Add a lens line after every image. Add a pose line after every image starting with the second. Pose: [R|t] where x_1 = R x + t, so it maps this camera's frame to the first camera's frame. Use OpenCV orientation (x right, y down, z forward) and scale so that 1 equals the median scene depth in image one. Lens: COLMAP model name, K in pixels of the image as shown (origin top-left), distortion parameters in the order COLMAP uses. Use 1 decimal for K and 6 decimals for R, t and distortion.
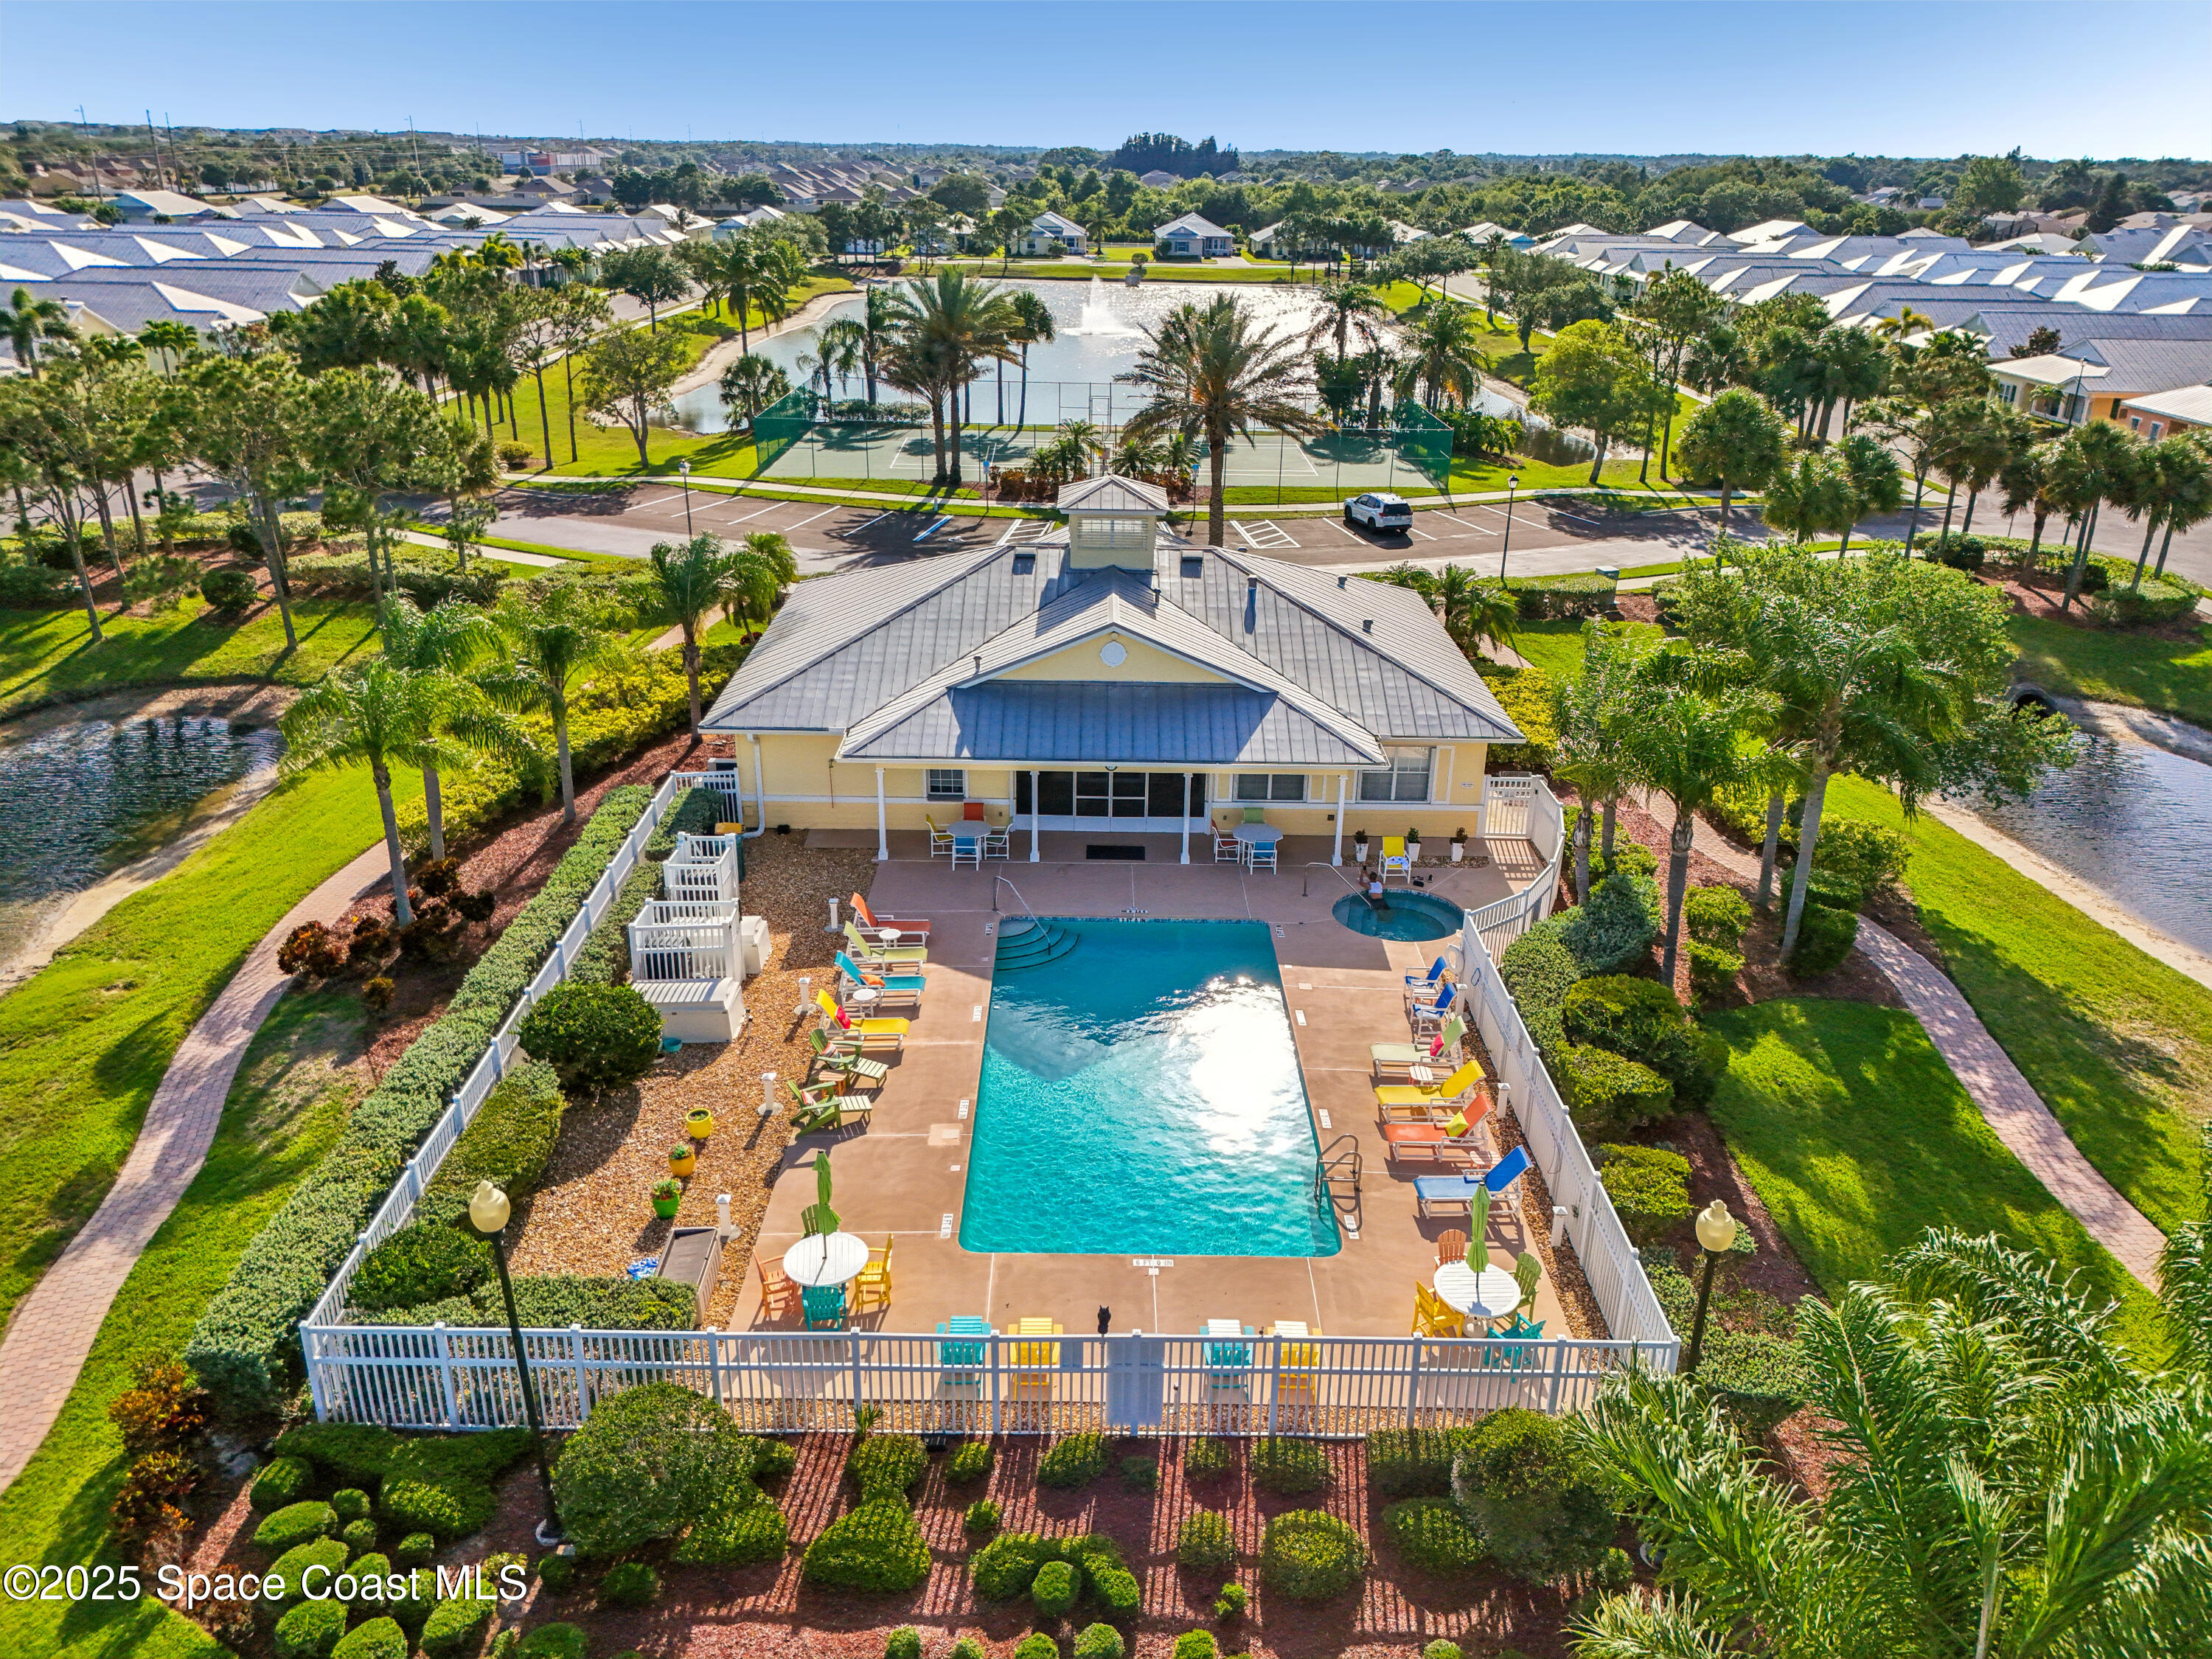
lens RADIAL K [[1614.2, 0, 1098.8], [0, 1614.2, 840.0], [0, 0, 1]] dist [0.038601, -0.035878]
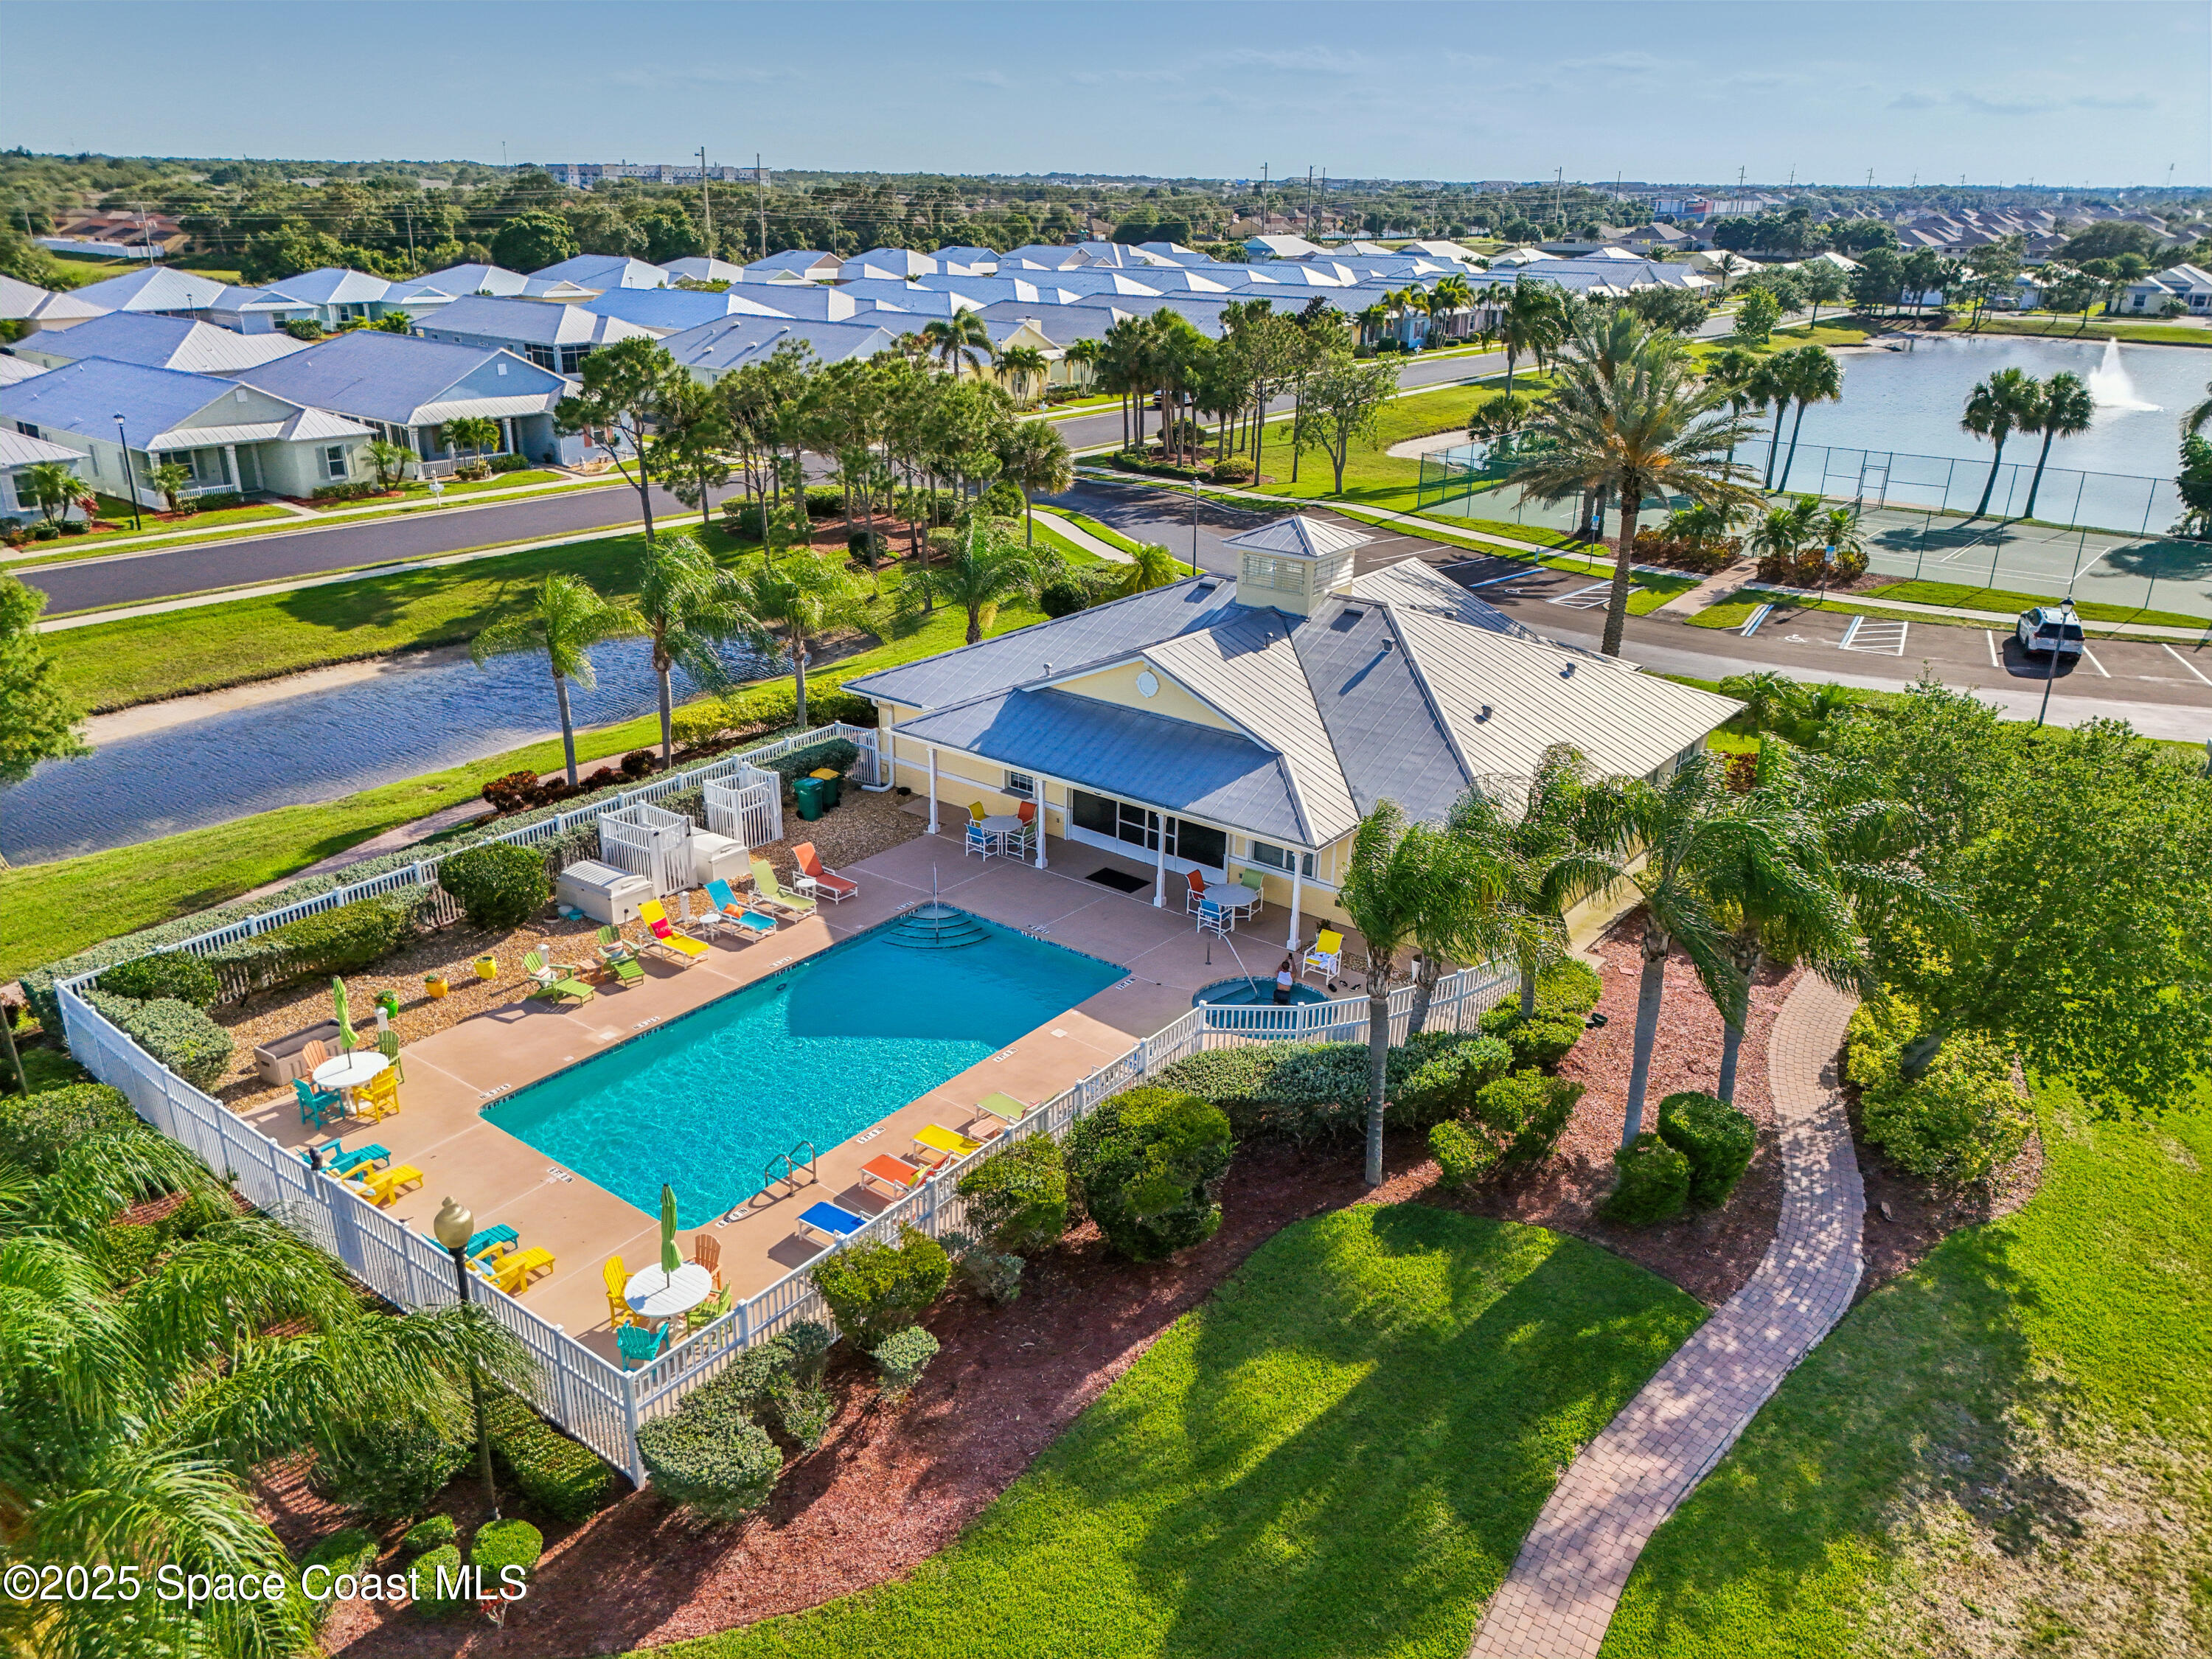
lens RADIAL K [[1614.2, 0, 1104.2], [0, 1614.2, 837.6], [0, 0, 1]] dist [0.038601, -0.035878]
pose [[0.791038, 0.223416, -0.569512, 0.552627], [-0.238485, 0.969897, 0.049235, -0.063370], [0.563368, 0.096873, 0.820507, 0.170432]]
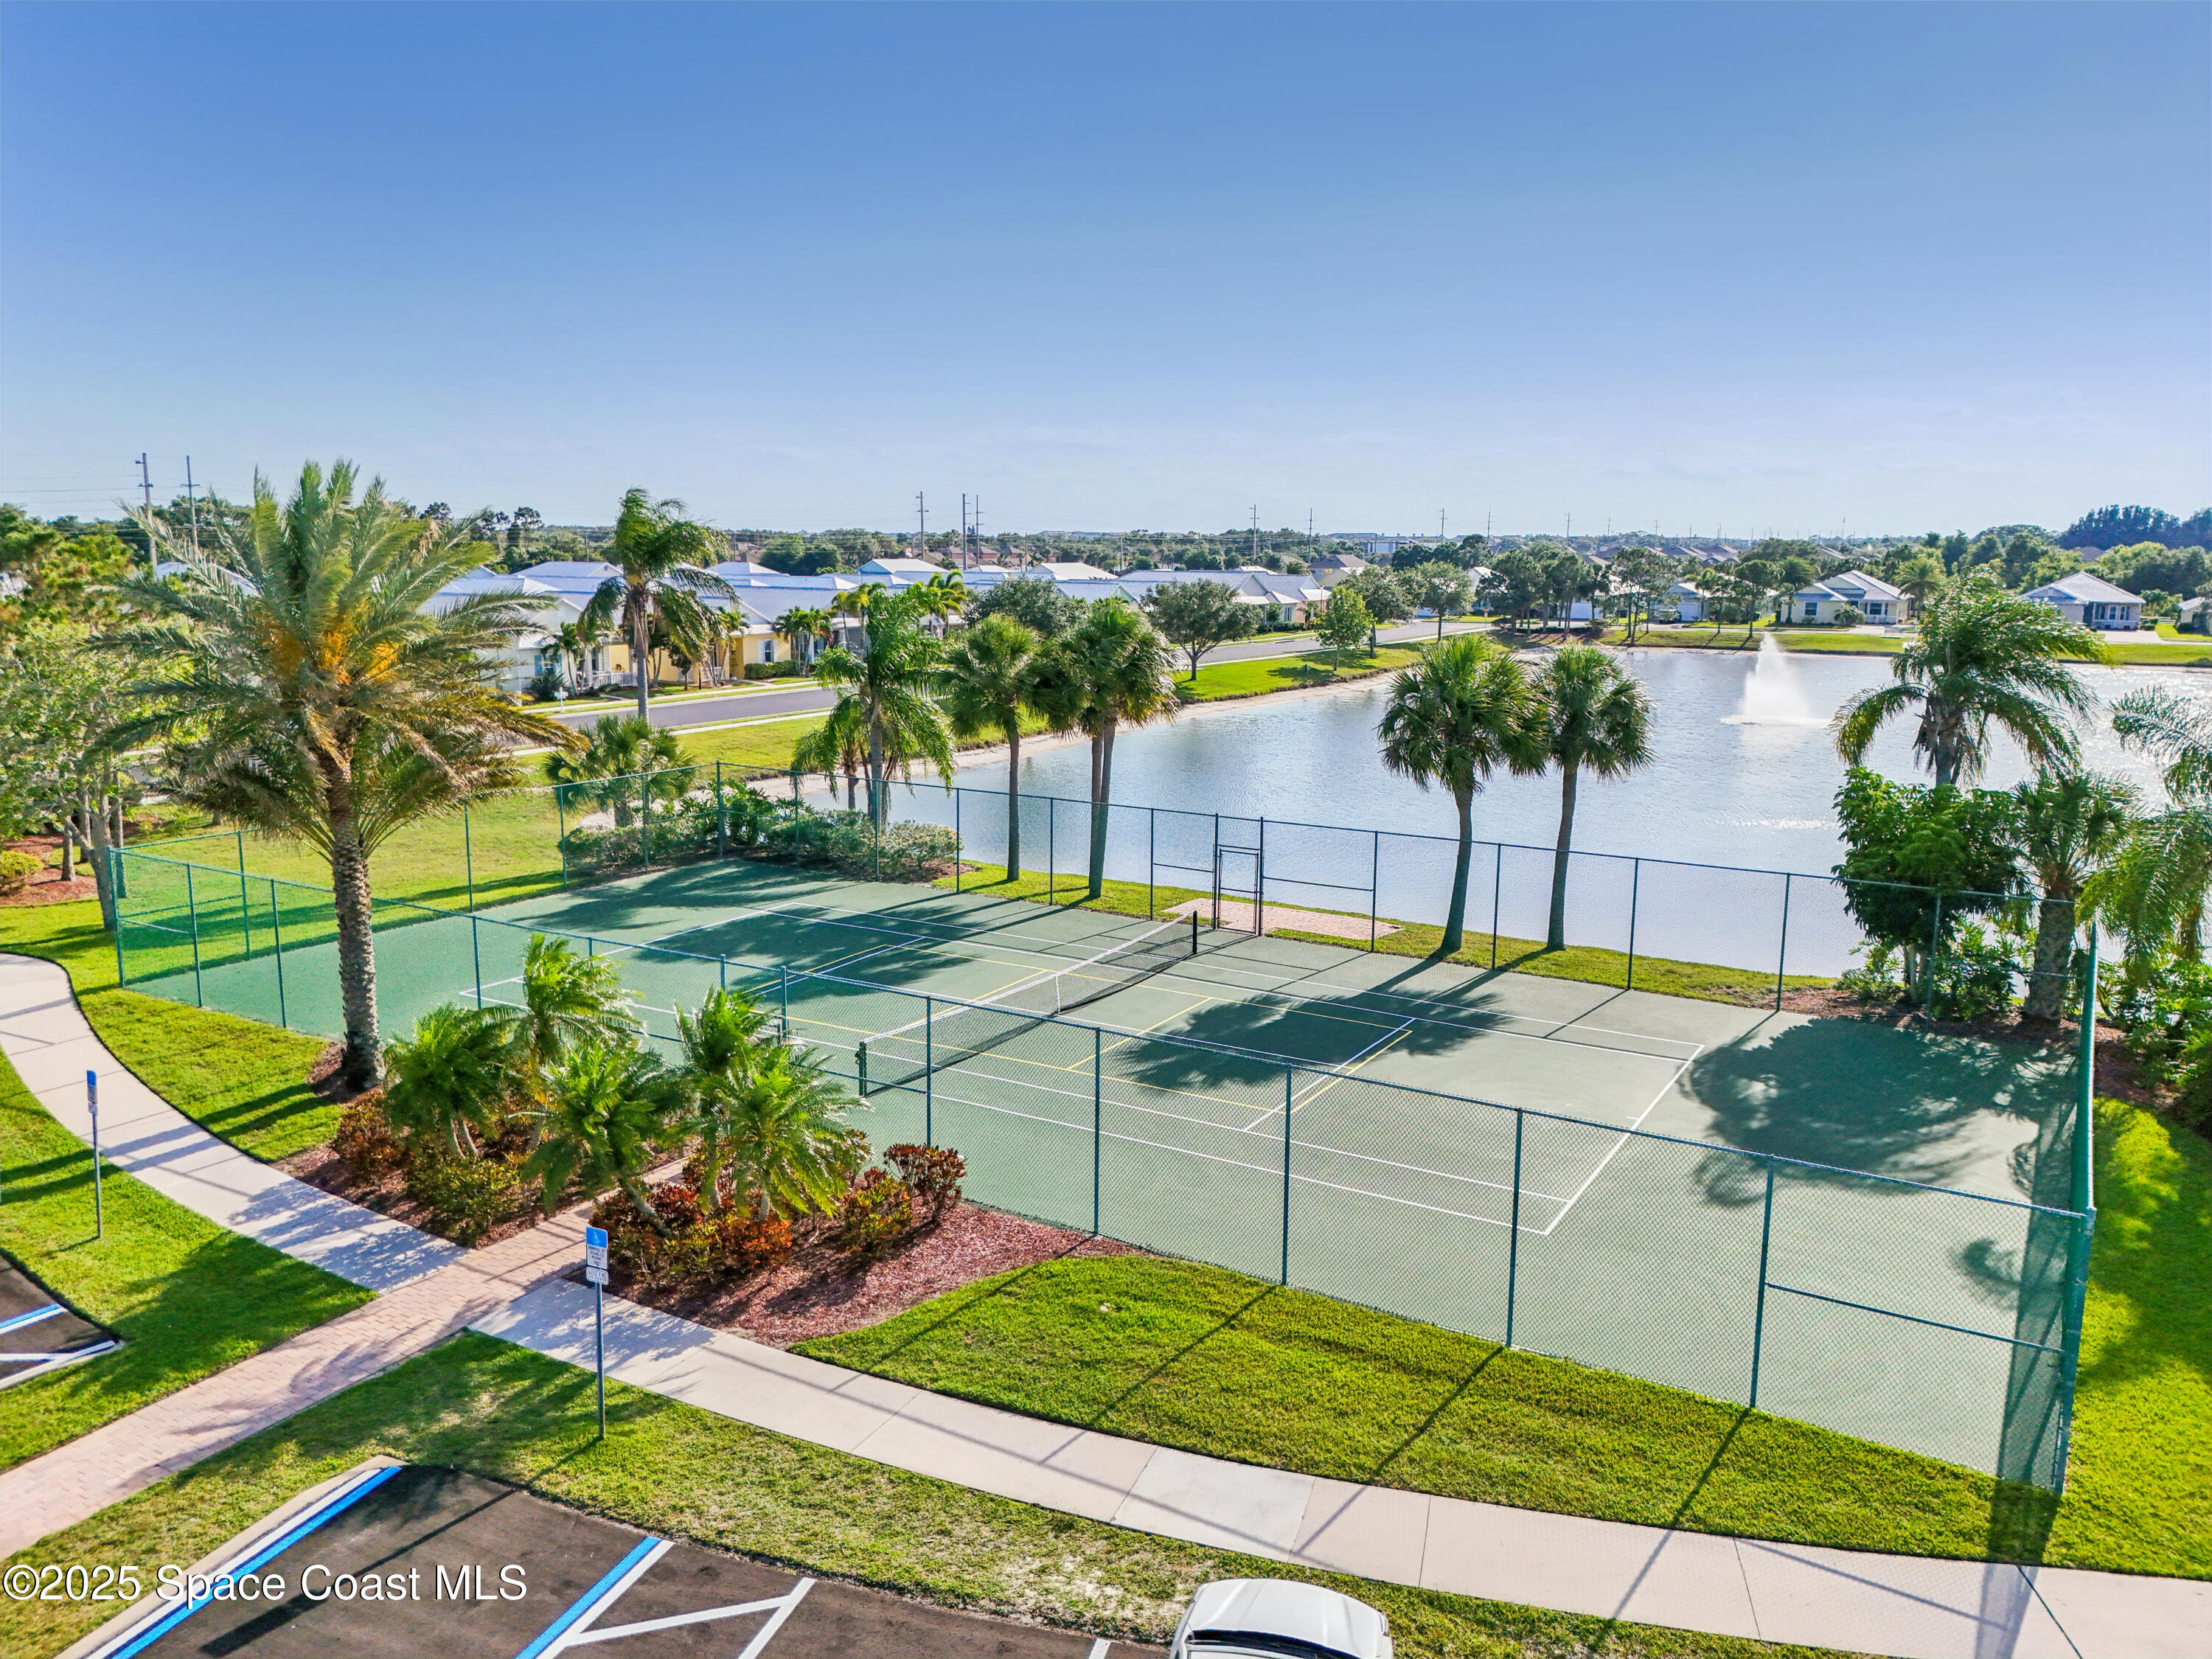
lens RADIAL K [[1614.2, 0, 1061.3], [0, 1614.2, 856.4], [0, 0, 1]] dist [0.038601, -0.035878]
pose [[0.849904, 0.086459, -0.519796, 0.453101], [-0.194996, 0.968024, -0.157818, -0.504104], [0.489530, 0.235488, 0.839586, 1.604928]]
